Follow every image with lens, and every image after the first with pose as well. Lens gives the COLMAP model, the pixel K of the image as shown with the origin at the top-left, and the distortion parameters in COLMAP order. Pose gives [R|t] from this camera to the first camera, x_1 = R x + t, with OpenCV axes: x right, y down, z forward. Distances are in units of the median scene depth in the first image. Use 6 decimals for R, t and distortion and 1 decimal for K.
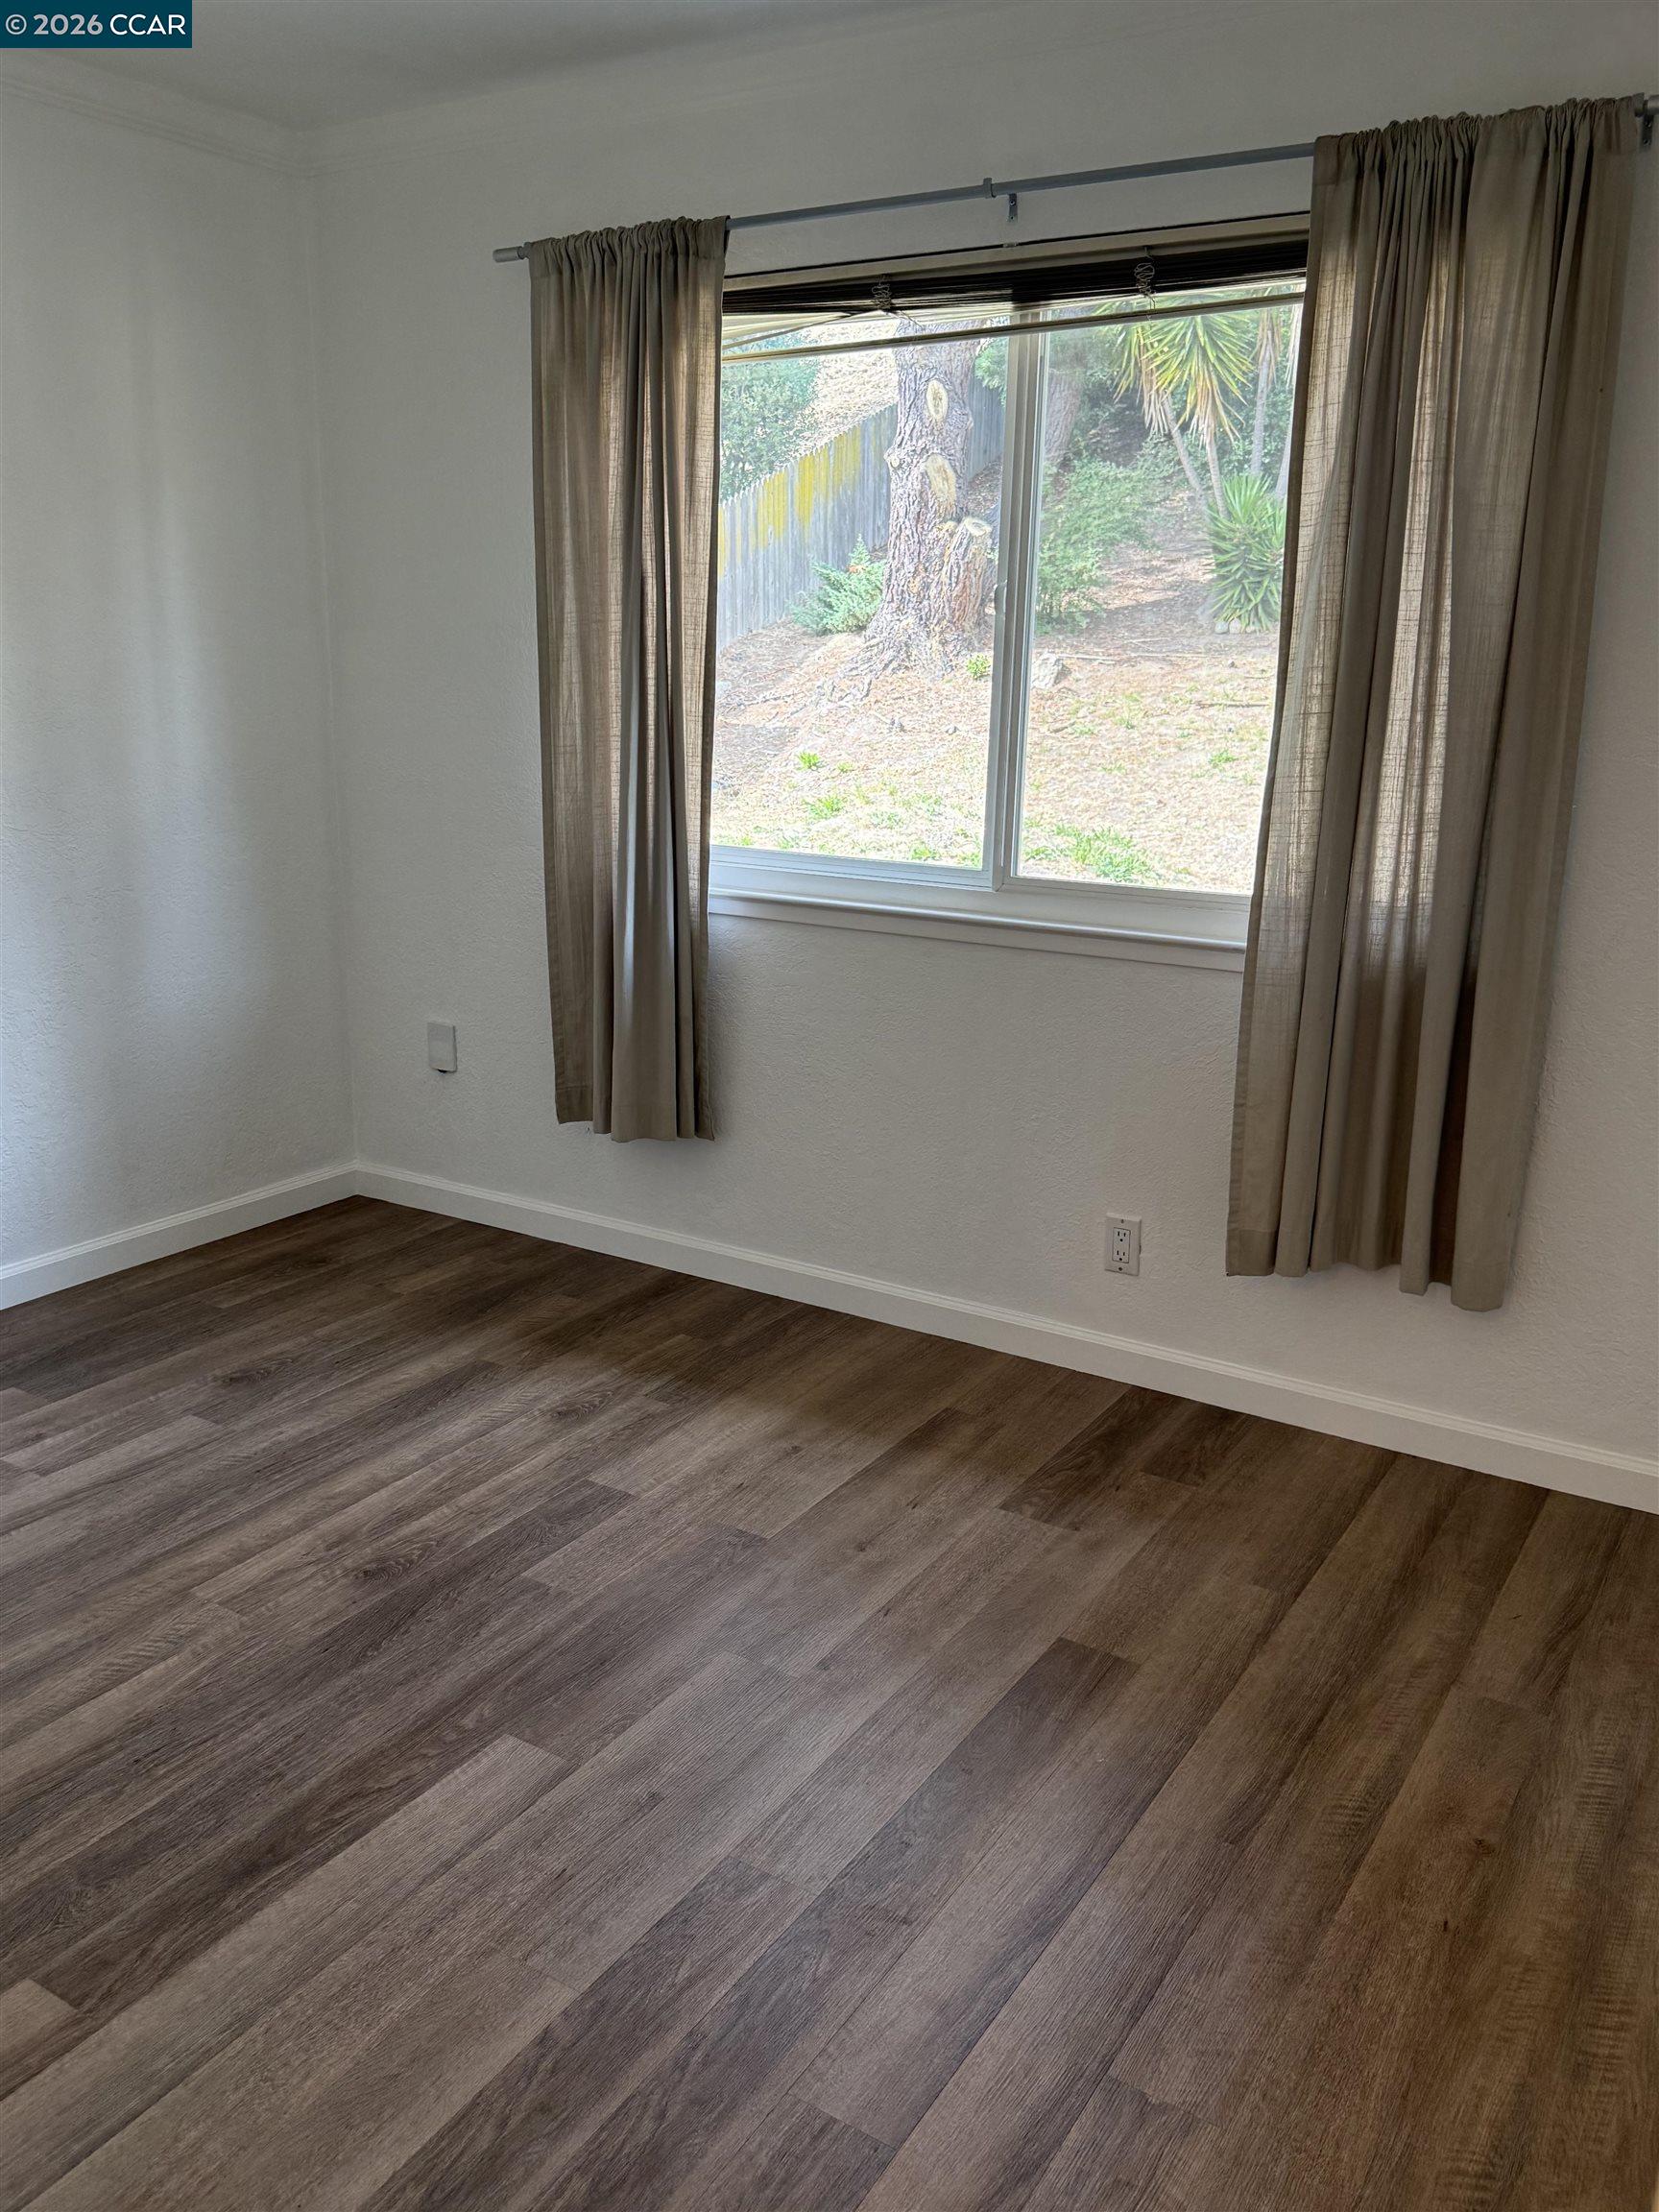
lens RADIAL K [[1756.9, 0, 823.6], [0, 1756.9, 1105.4], [0, 0, 1]] dist [0.017677, -0.011804]
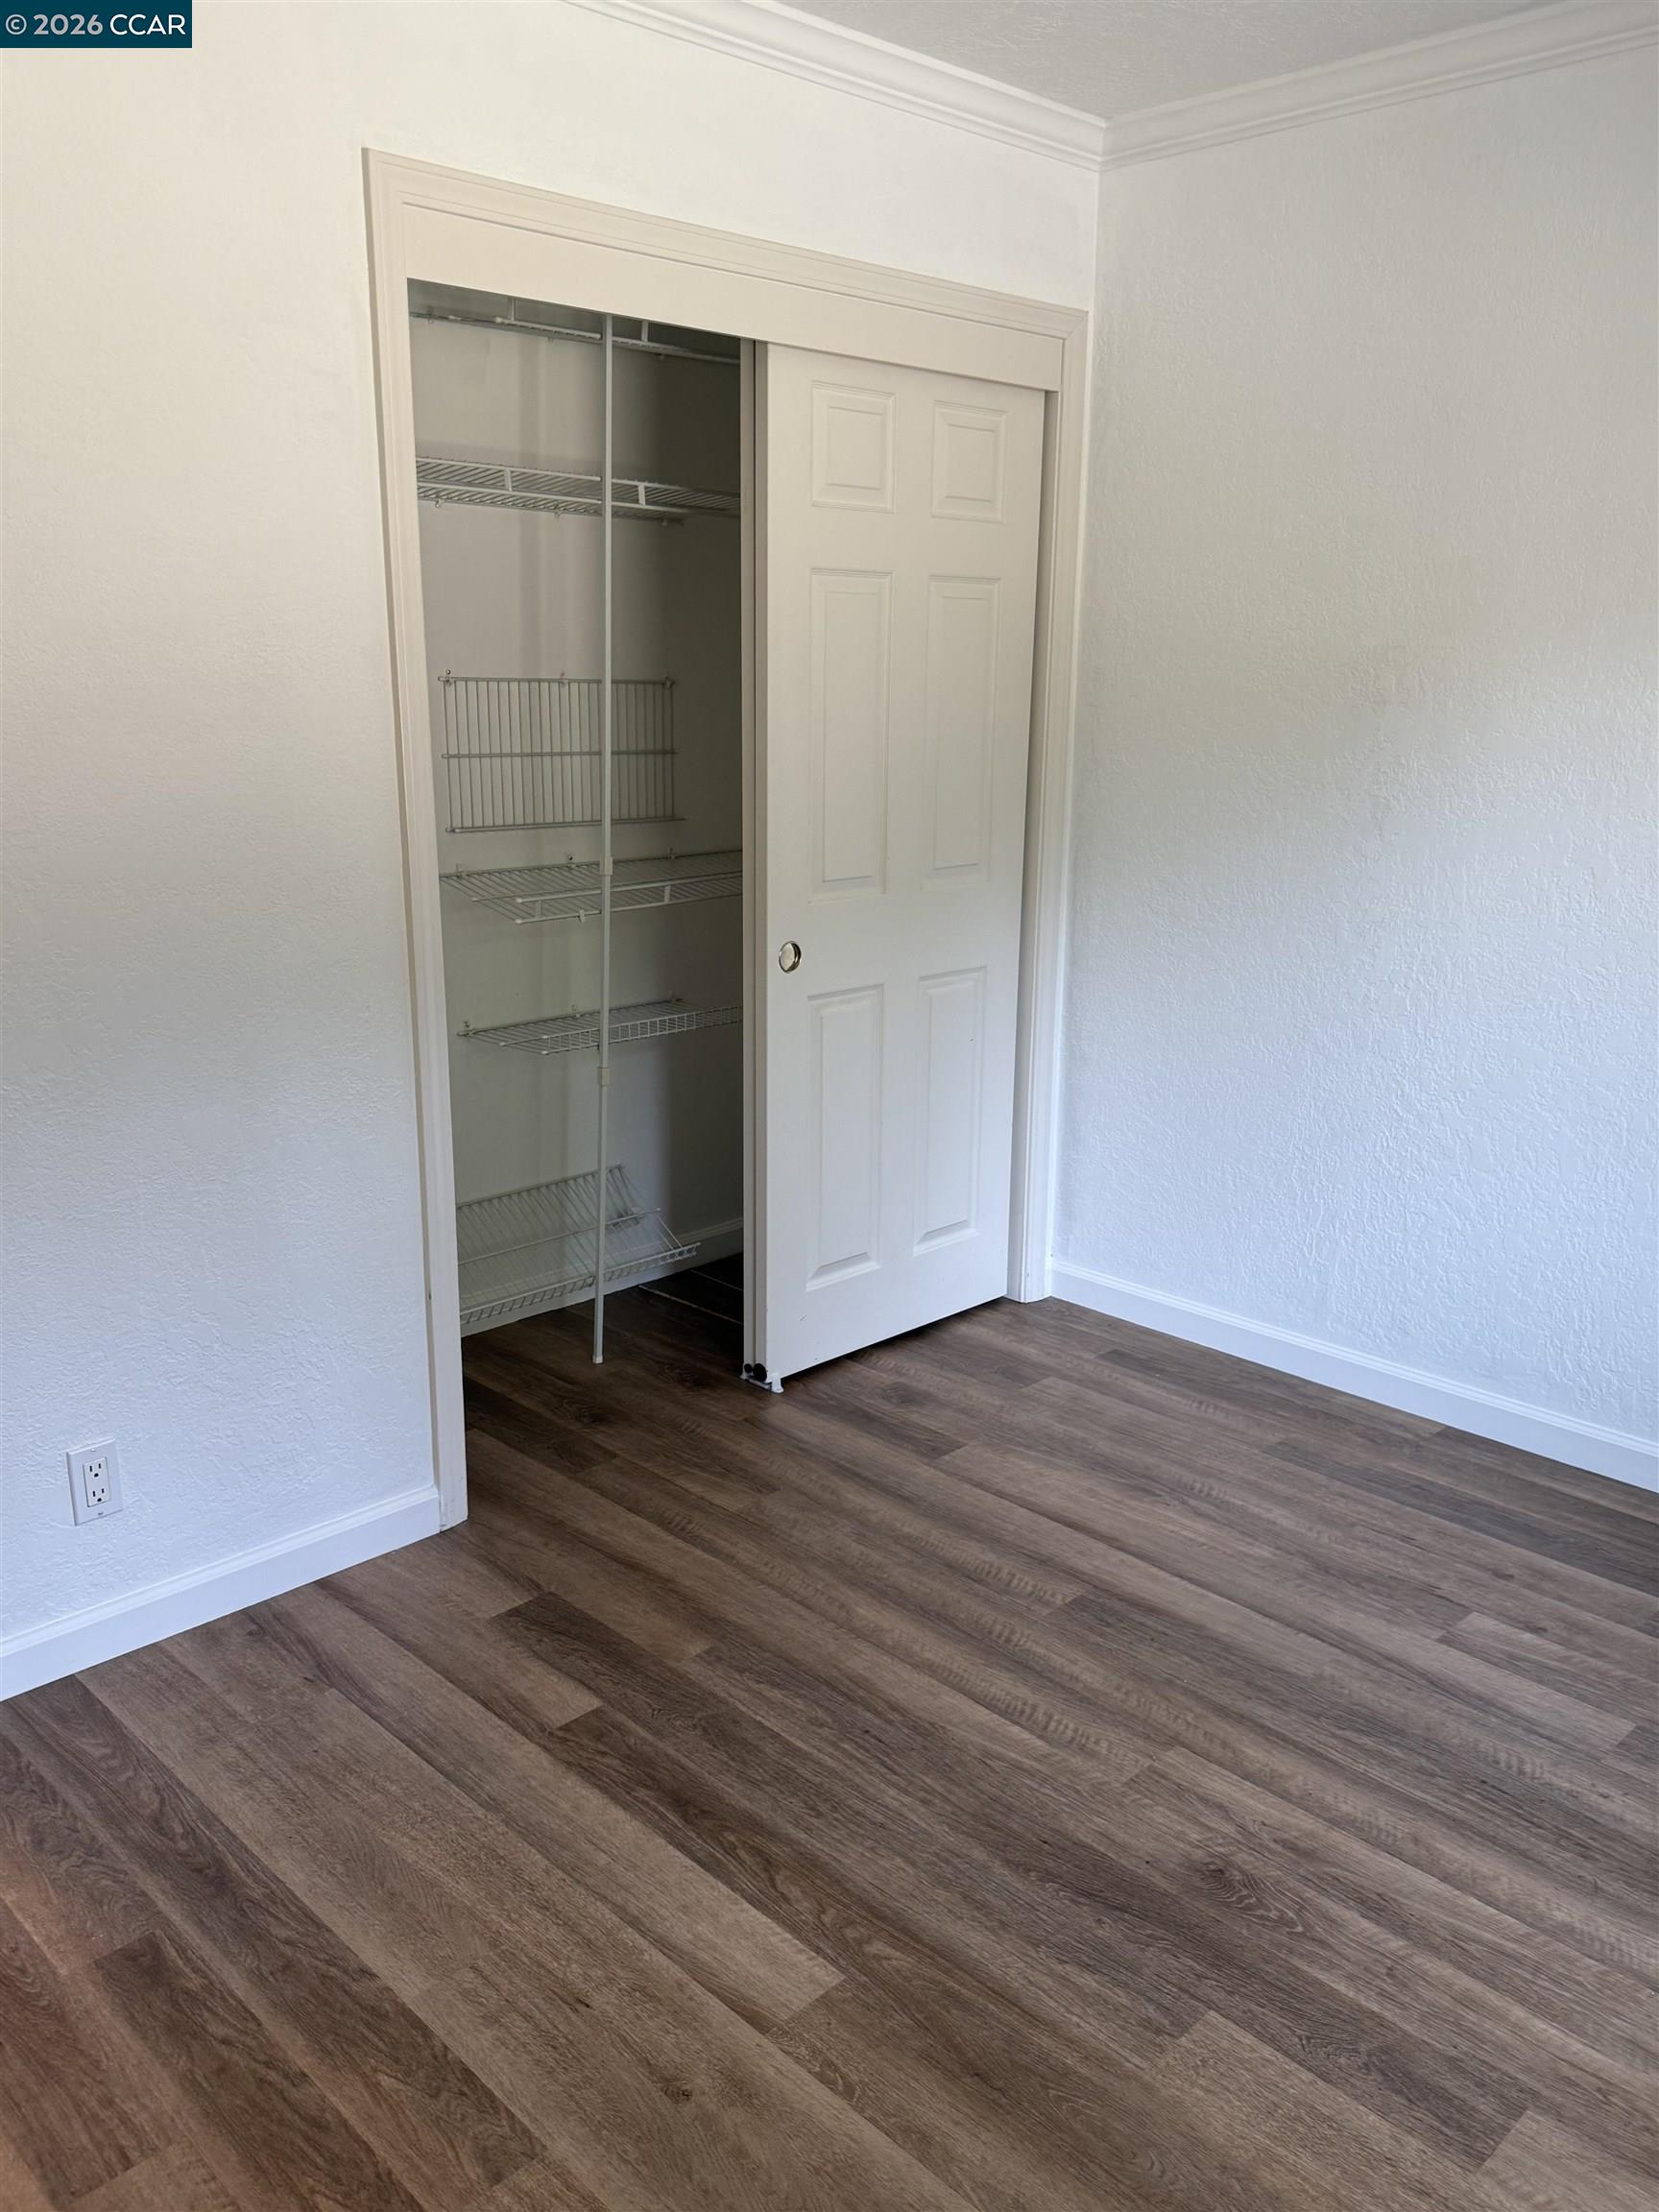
lens RADIAL K [[1756.9, 0, 826.3], [0, 1756.9, 1105.1], [0, 0, 1]] dist [0.017677, -0.011804]
pose [[-0.228254, 0.227272, -0.946703, 0.518004], [-0.257386, 0.923692, 0.283805, -0.268635], [0.938964, 0.308447, -0.152340, 0.941712]]
